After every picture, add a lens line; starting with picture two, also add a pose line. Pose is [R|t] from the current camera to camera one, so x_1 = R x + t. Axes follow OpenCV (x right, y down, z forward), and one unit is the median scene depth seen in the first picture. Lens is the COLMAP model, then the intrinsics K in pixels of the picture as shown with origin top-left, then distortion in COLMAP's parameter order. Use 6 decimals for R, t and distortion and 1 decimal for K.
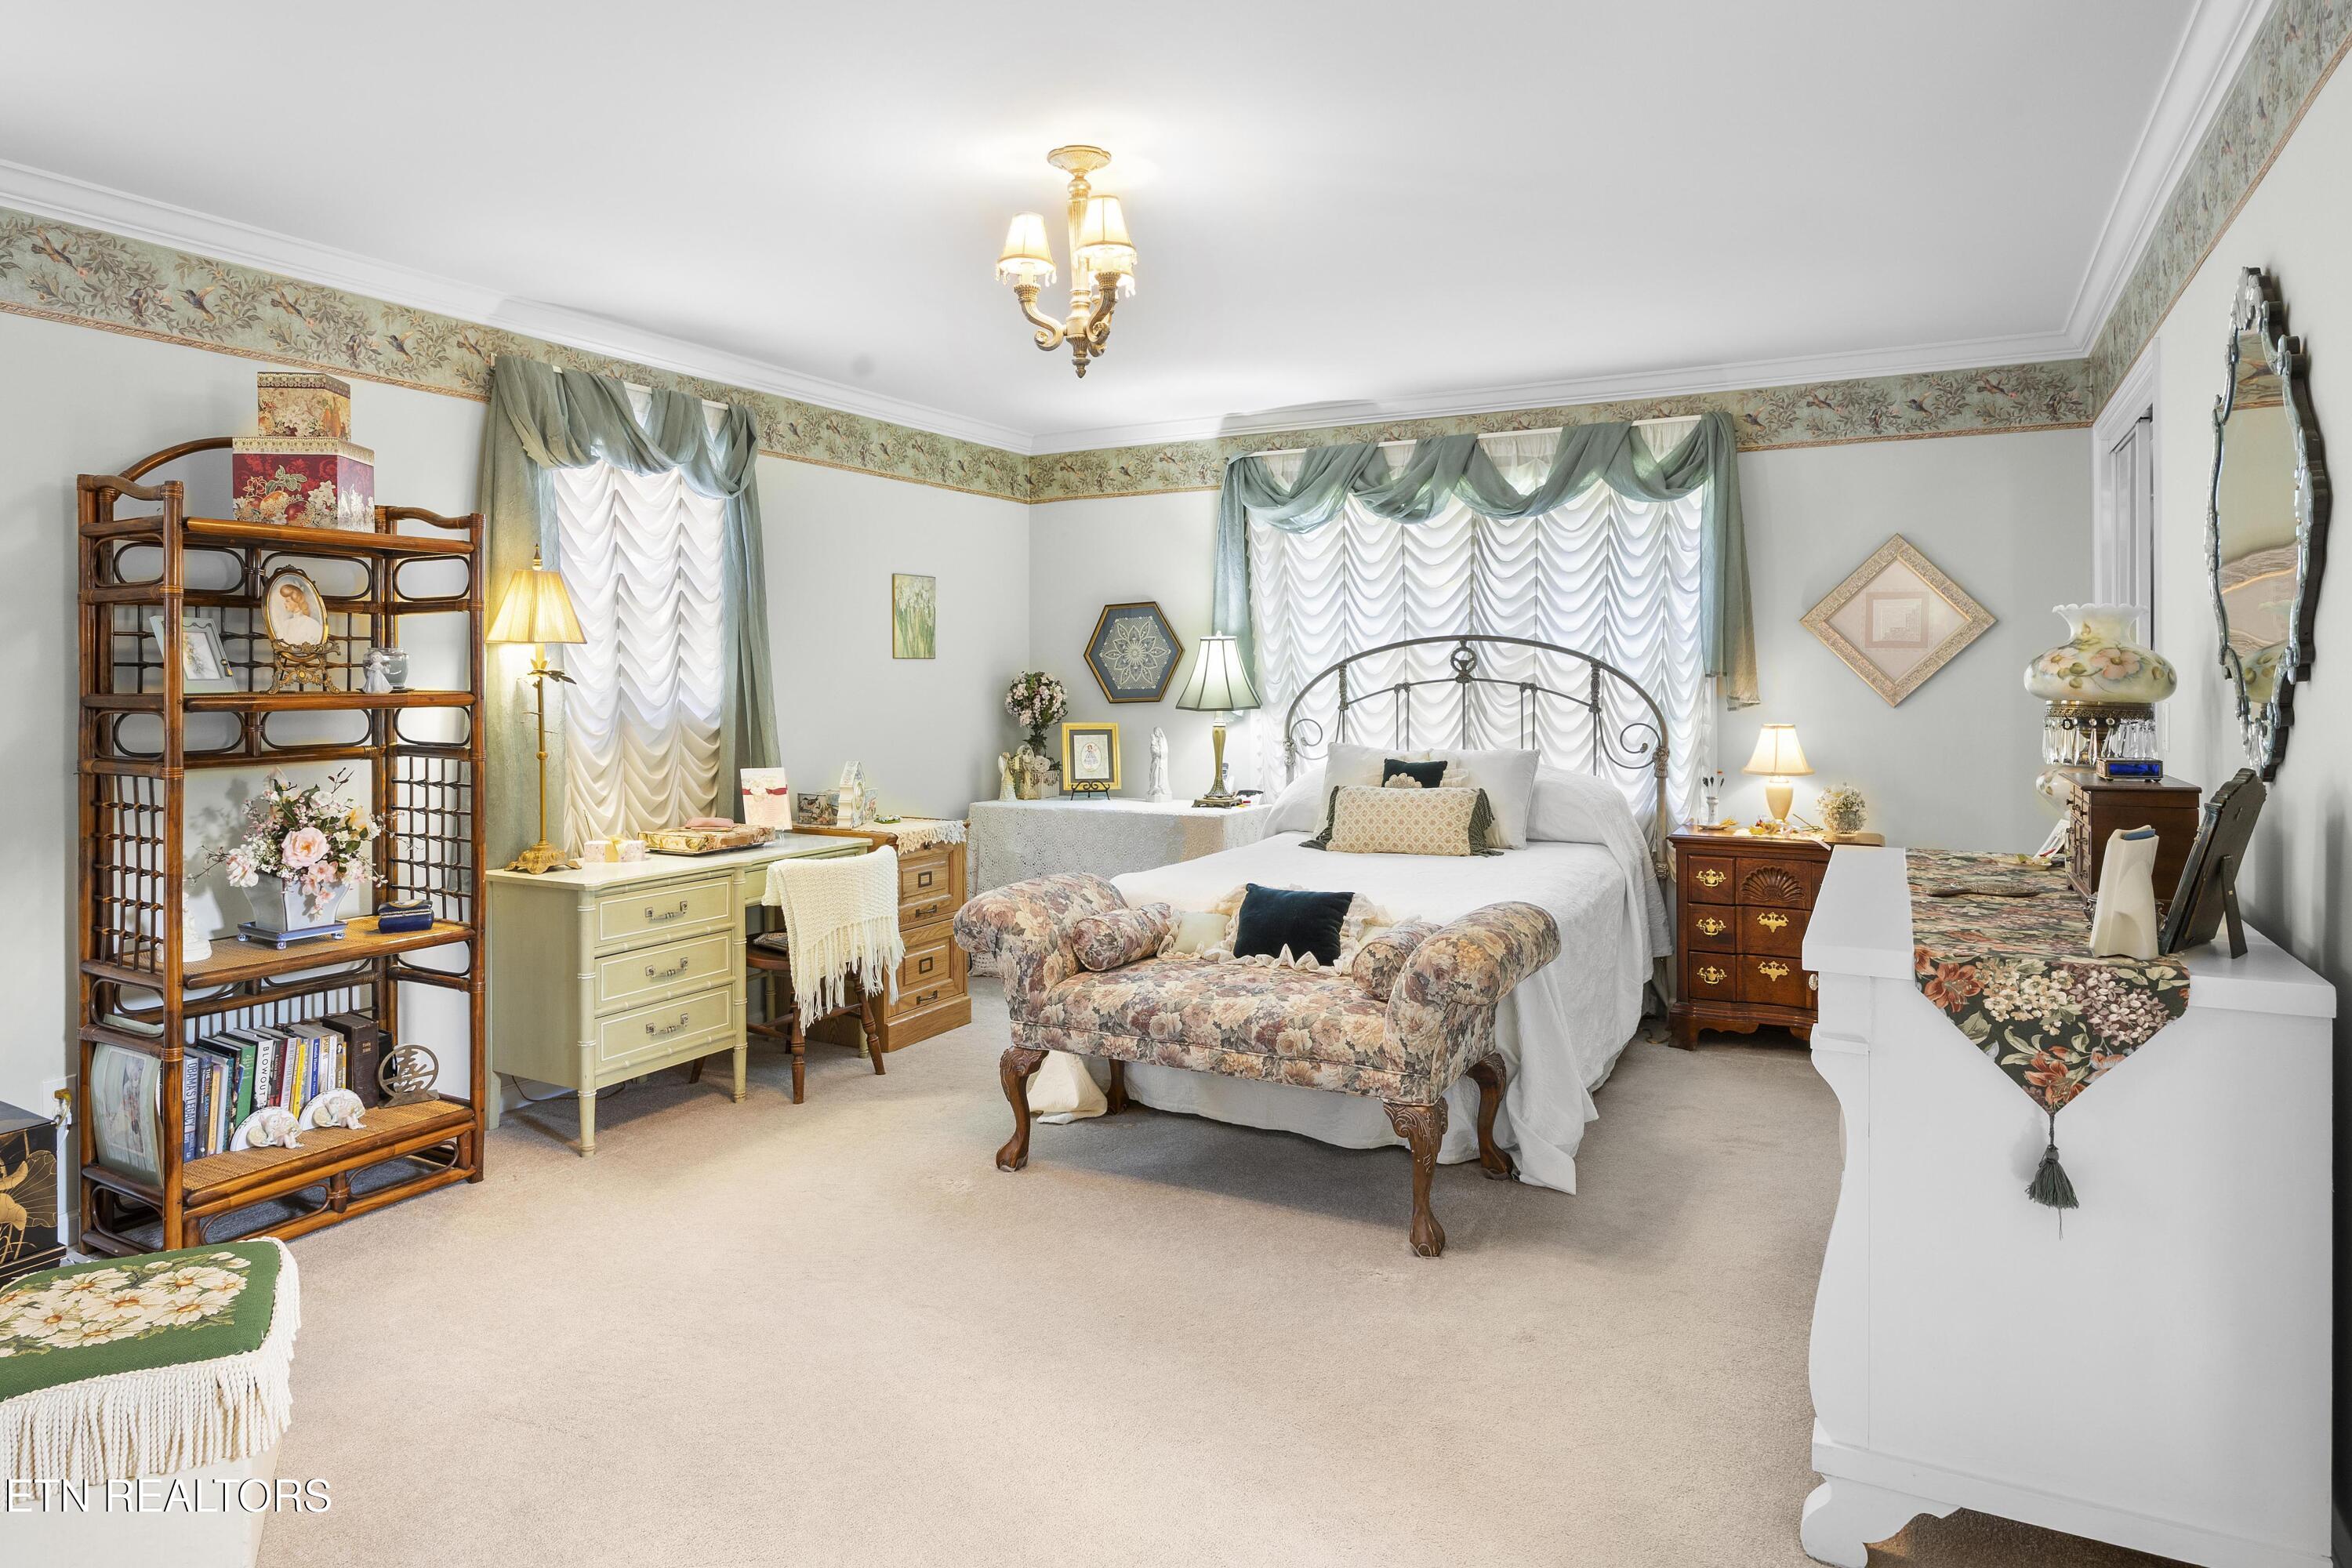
lens RADIAL K [[1320.0, 0, 1174.8], [0, 1320.0, 666.7], [0, 0, 1]] dist [-0.000138, 0.000334]
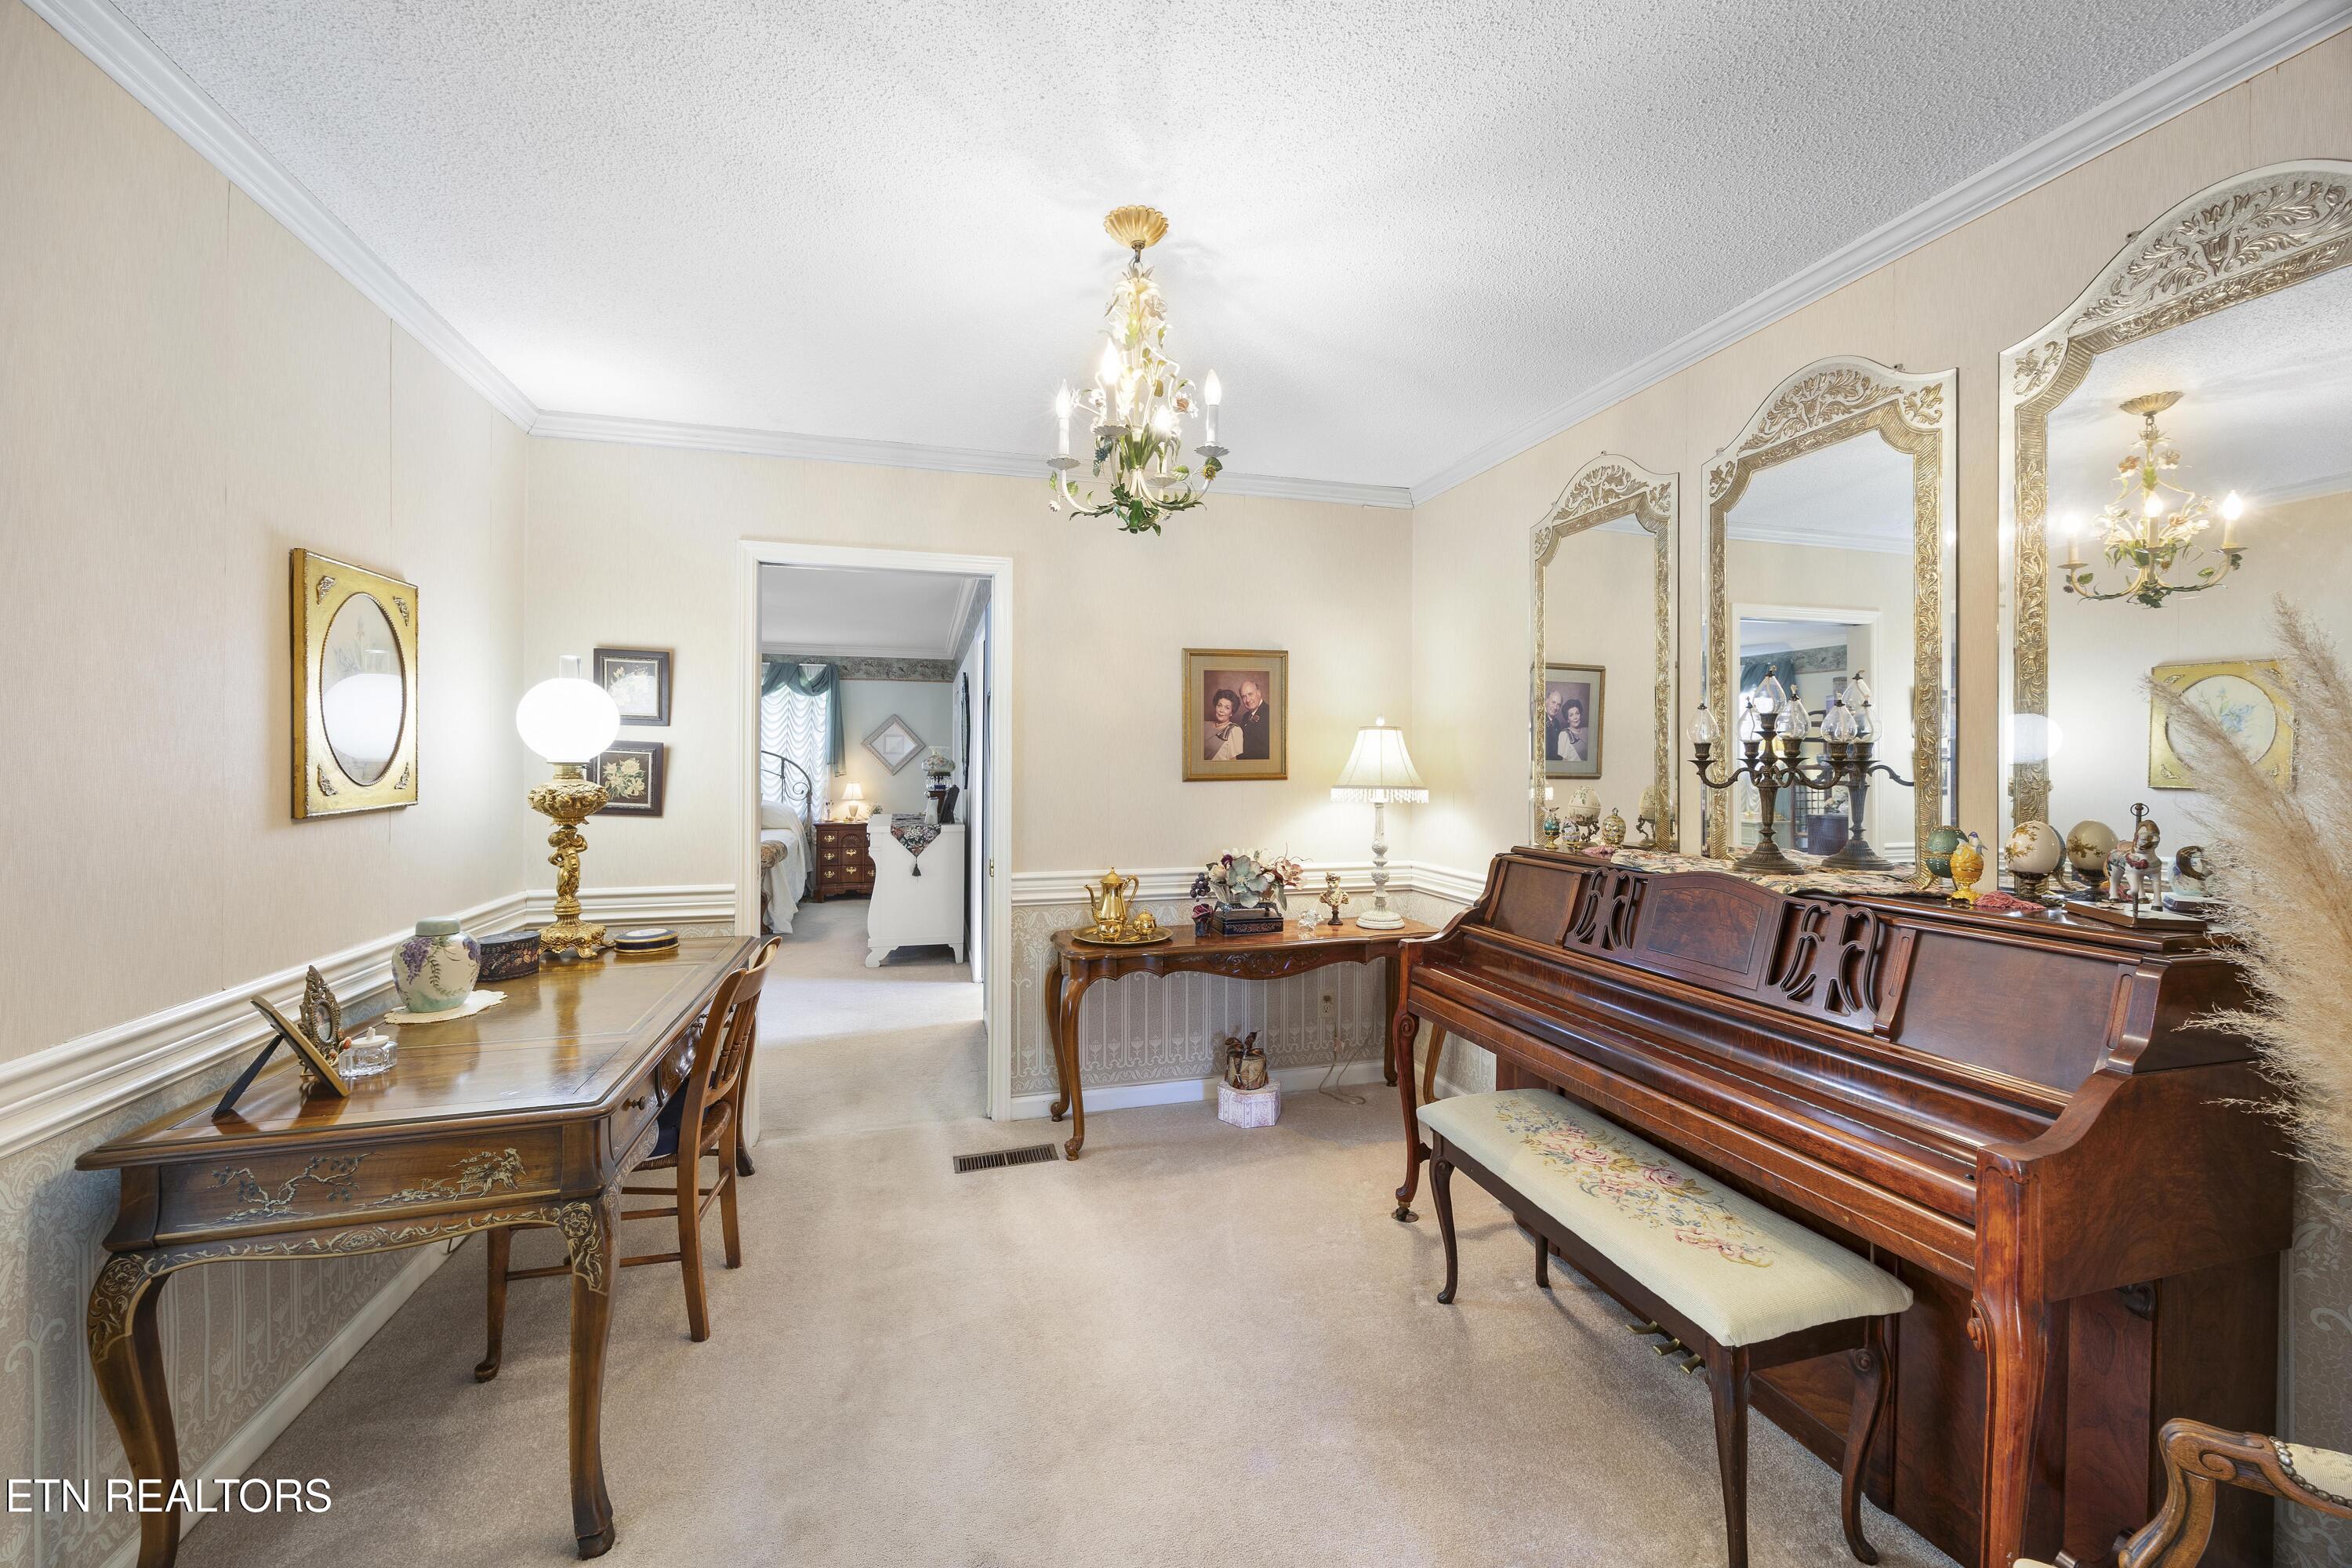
lens RADIAL K [[932.6, 0, 1177.3], [0, 932.6, 760.5], [0, 0, 1]] dist [-0.000083, 0.000007]
pose [[0.708697, 0.005691, 0.705490, -0.437470], [-0.010769, 0.999938, 0.002751, -0.013096], [-0.705431, -0.009547, 0.708715, -0.855683]]
